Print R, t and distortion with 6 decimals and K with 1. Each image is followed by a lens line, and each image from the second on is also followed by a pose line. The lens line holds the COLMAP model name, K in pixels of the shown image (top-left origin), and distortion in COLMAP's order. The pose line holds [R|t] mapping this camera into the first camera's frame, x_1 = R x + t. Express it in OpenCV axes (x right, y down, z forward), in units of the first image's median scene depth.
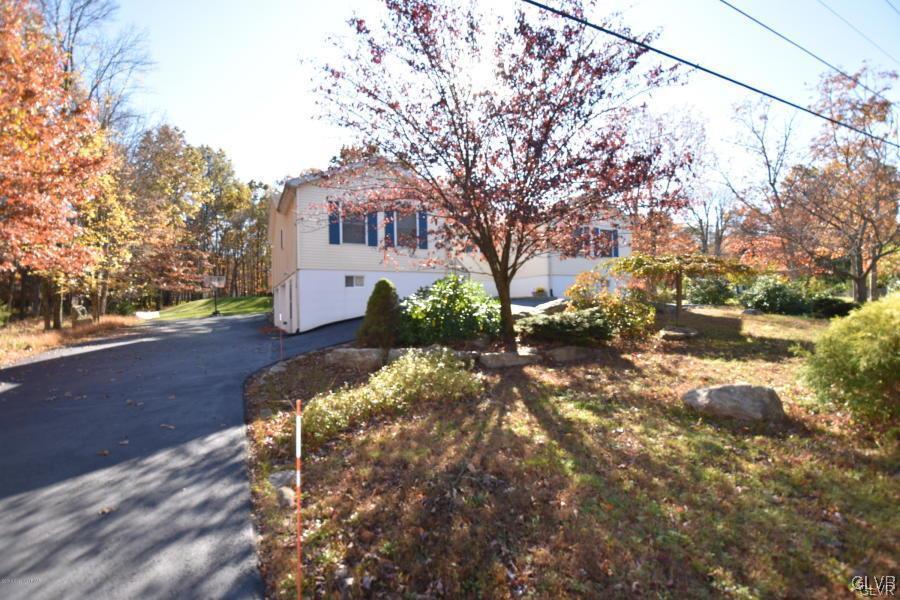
lens RADIAL K [[389.7, 0, 450.0], [0, 389.7, 300.0], [0, 0, 1]] dist [-0.018686, 0.000142]
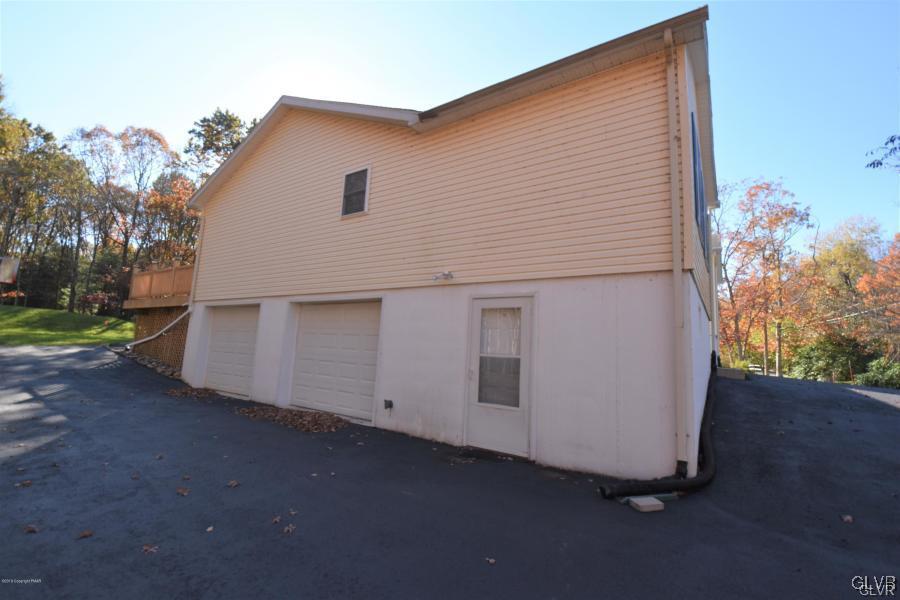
lens RADIAL K [[399.4, 0, 450.0], [0, 399.4, 300.0], [0, 0, 1]] dist [-0.028208, -0.000204]
pose [[0.885016, 0.129594, 0.447160, -0.327105], [-0.081140, 0.988712, -0.125954, 0.001155], [-0.458435, 0.075189, 0.885542, 0.370122]]
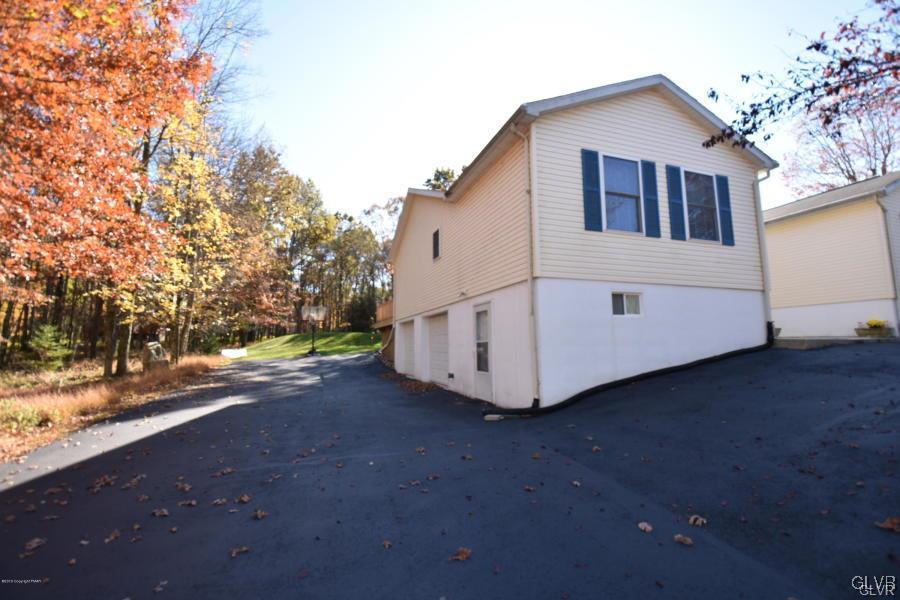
lens RADIAL K [[394.3, 0, 450.0], [0, 394.3, 300.0], [0, 0, 1]] dist [-0.000496, -0.000148]
pose [[0.987892, -0.004062, -0.155088, -0.188134], [-0.010637, 0.995531, -0.093829, -0.001125], [0.154776, 0.094343, 0.983435, 0.218678]]
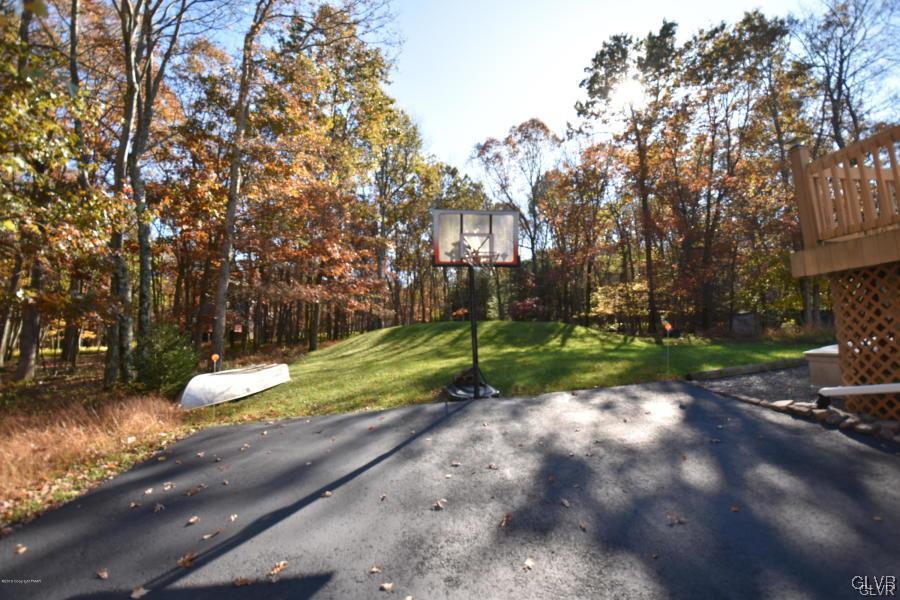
lens RADIAL K [[399.4, 0, 450.0], [0, 399.4, 300.0], [0, 0, 1]] dist [-0.028208, -0.000204]
pose [[0.930851, -0.040302, -0.363171, -0.533558], [0.012240, 0.996780, -0.079244, 0.006462], [0.365195, 0.069319, 0.928347, 0.787071]]
